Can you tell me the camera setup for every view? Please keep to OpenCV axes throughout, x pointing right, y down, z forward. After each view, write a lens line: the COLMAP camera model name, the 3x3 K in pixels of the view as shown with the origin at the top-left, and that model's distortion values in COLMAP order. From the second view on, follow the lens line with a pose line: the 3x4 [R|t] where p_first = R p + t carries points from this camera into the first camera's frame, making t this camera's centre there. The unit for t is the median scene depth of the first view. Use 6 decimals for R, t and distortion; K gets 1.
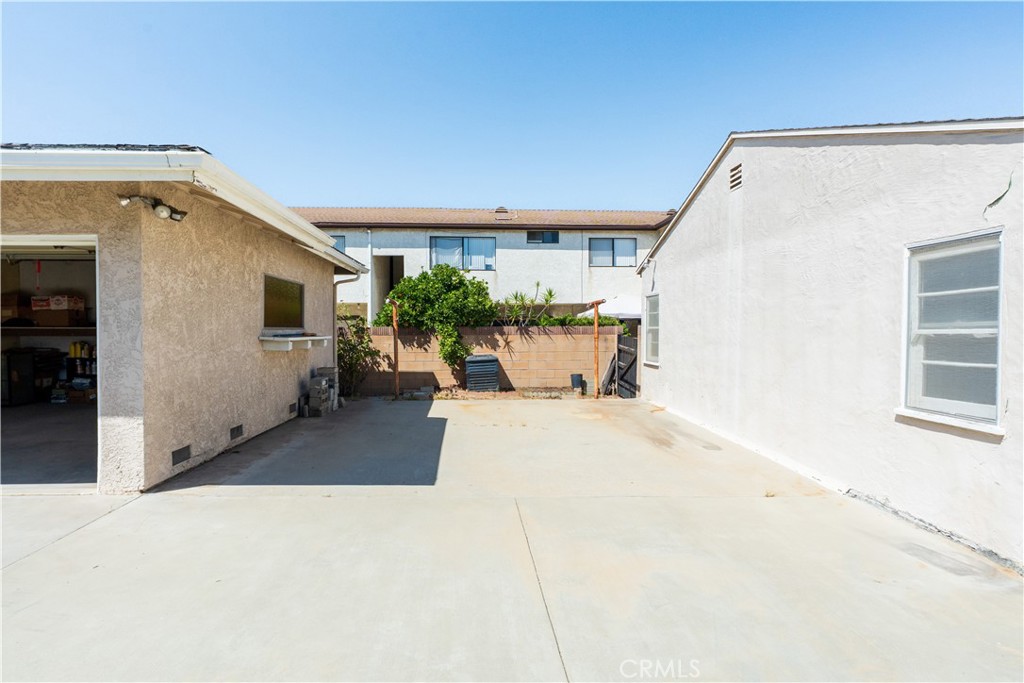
lens RADIAL K [[562.5, 0, 509.7], [0, 562.5, 335.4], [0, 0, 1]] dist [-0.006818, 0.000006]
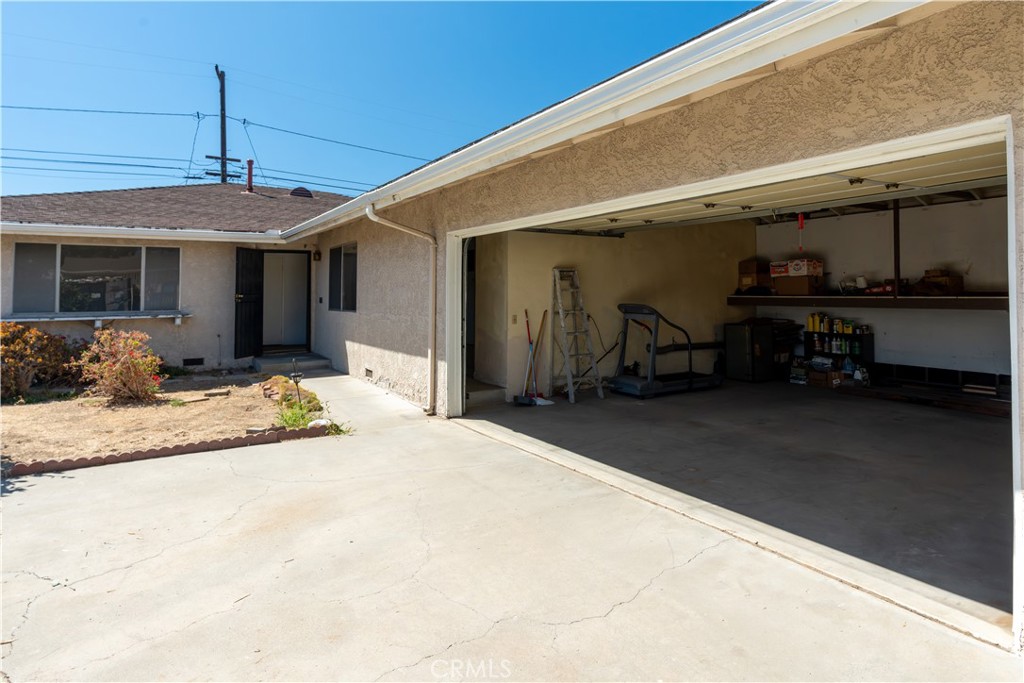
lens RADIAL K [[562.5, 0, 512.0], [0, 562.5, 340.7], [0, 0, 1]] dist [-0.006818, 0.000006]
pose [[0.483002, 0.068660, -0.872923, -0.254790], [-0.006947, 0.997190, 0.074590, -0.007584], [0.875592, -0.029963, 0.482122, 0.188239]]
